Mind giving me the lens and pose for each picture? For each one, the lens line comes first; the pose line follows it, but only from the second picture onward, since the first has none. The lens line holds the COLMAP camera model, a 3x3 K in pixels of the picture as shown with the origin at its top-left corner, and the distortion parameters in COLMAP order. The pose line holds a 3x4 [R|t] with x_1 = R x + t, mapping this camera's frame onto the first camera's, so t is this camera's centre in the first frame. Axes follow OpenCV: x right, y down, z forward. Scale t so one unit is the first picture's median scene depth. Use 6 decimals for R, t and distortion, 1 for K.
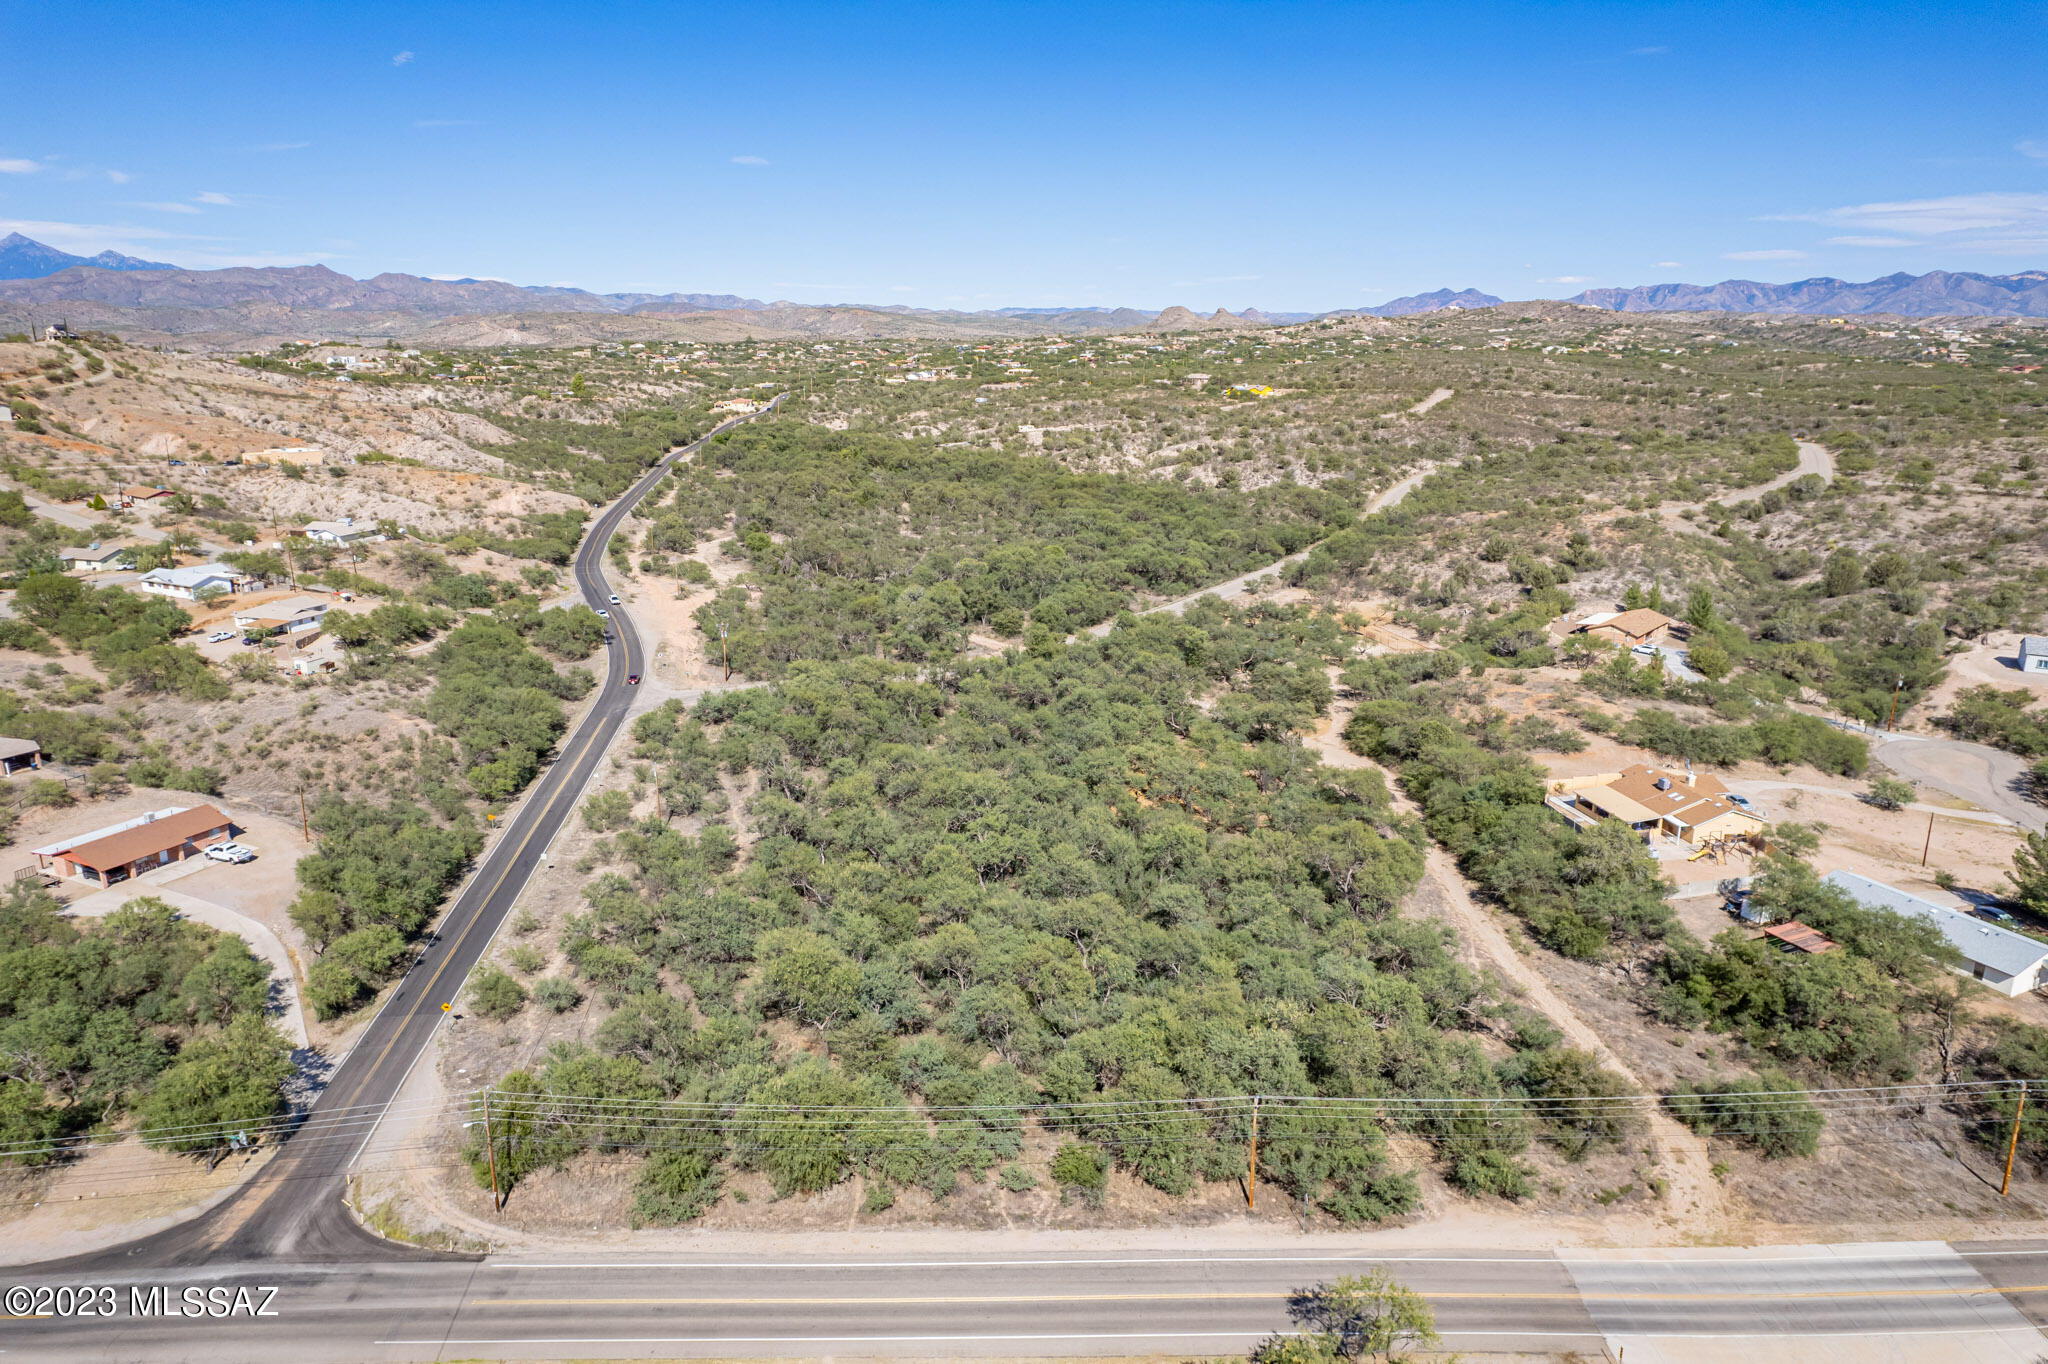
lens RADIAL K [[1304.7, 0, 1021.0], [0, 1304.7, 674.0], [0, 0, 1]] dist [-0.078514, 0.068622]
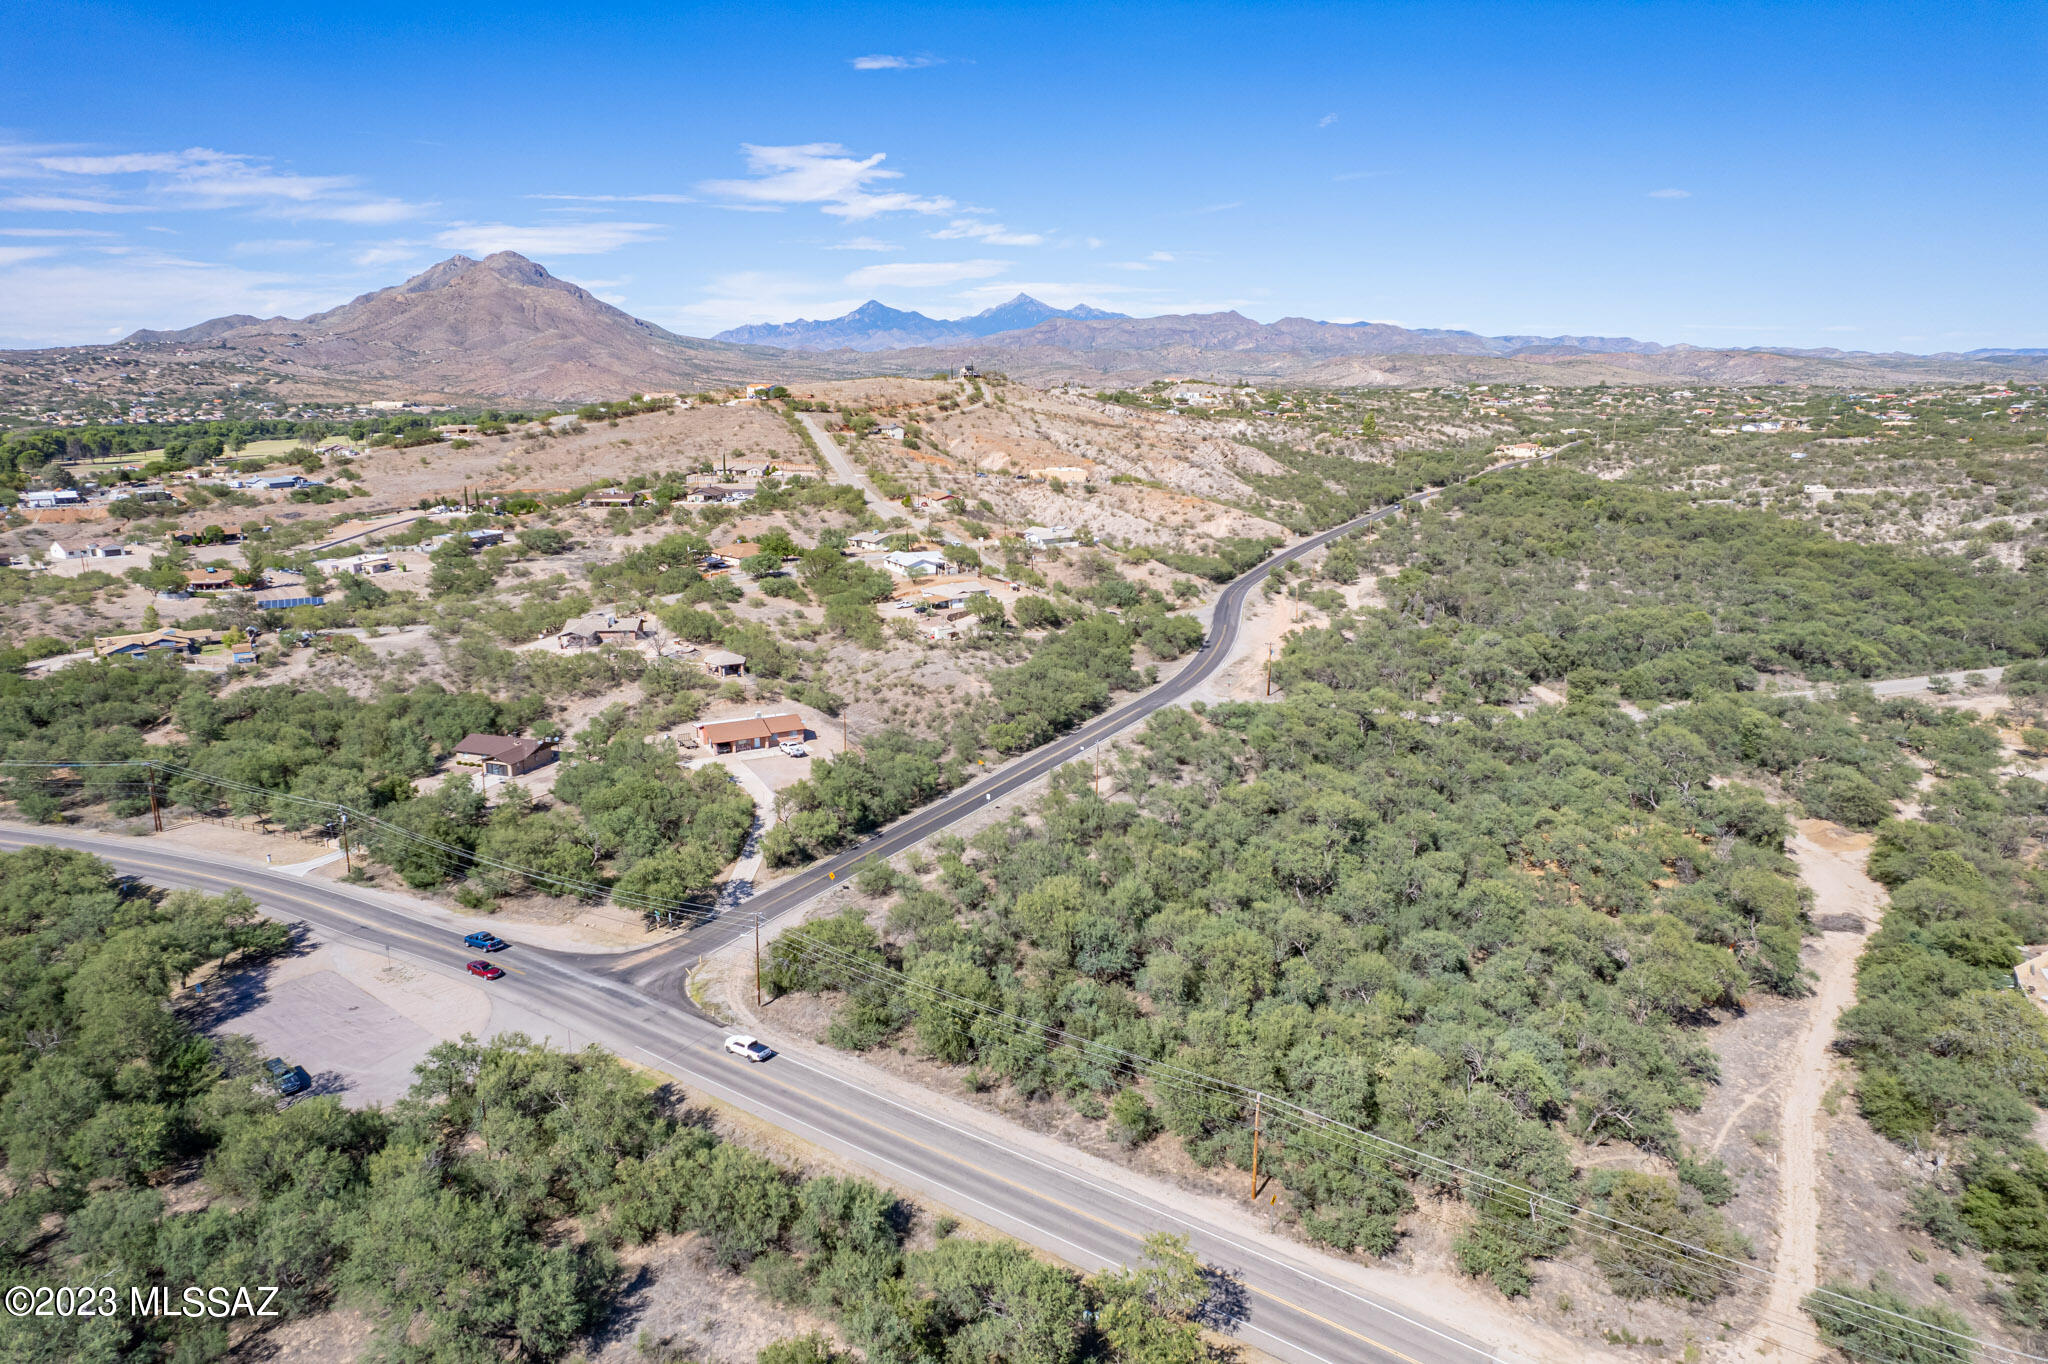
lens RADIAL K [[1304.7, 0, 1021.0], [0, 1304.7, 674.0], [0, 0, 1]] dist [-0.078514, 0.068622]
pose [[0.800109, 0.132124, -0.585123, 0.140697], [-0.150115, 0.988506, 0.017939, -0.000608], [0.580768, 0.073482, 0.810746, 0.000283]]
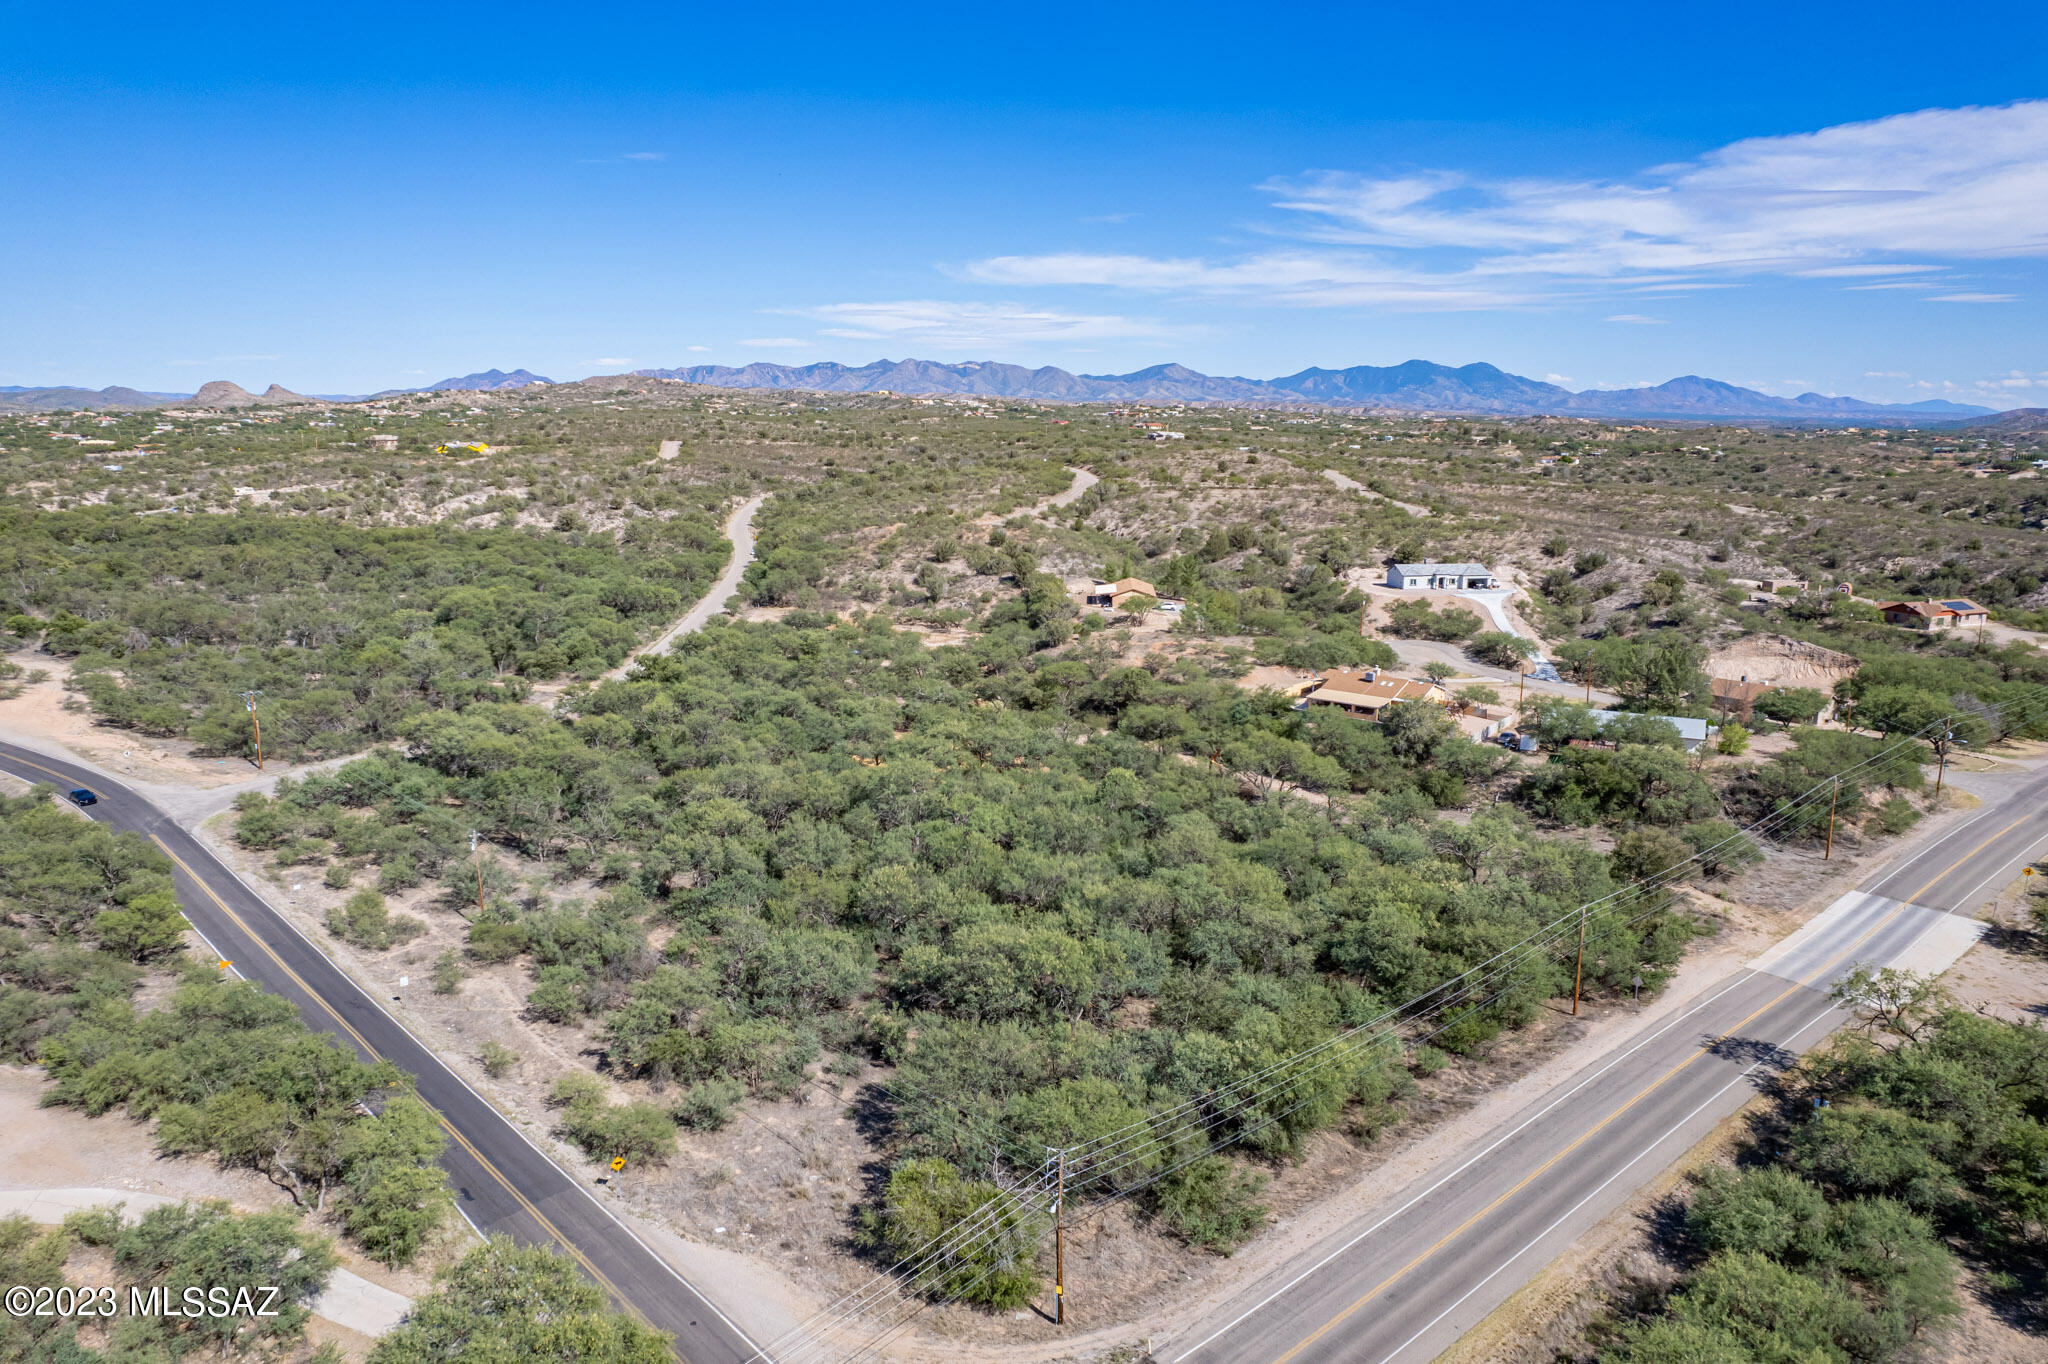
lens RADIAL K [[1304.7, 0, 1021.0], [0, 1304.7, 674.0], [0, 0, 1]] dist [-0.078514, 0.068622]
pose [[0.771724, -0.123631, 0.623825, -0.198186], [0.160732, 0.986993, -0.003234, 0.013325], [-0.615311, 0.102765, 0.781557, 0.097118]]
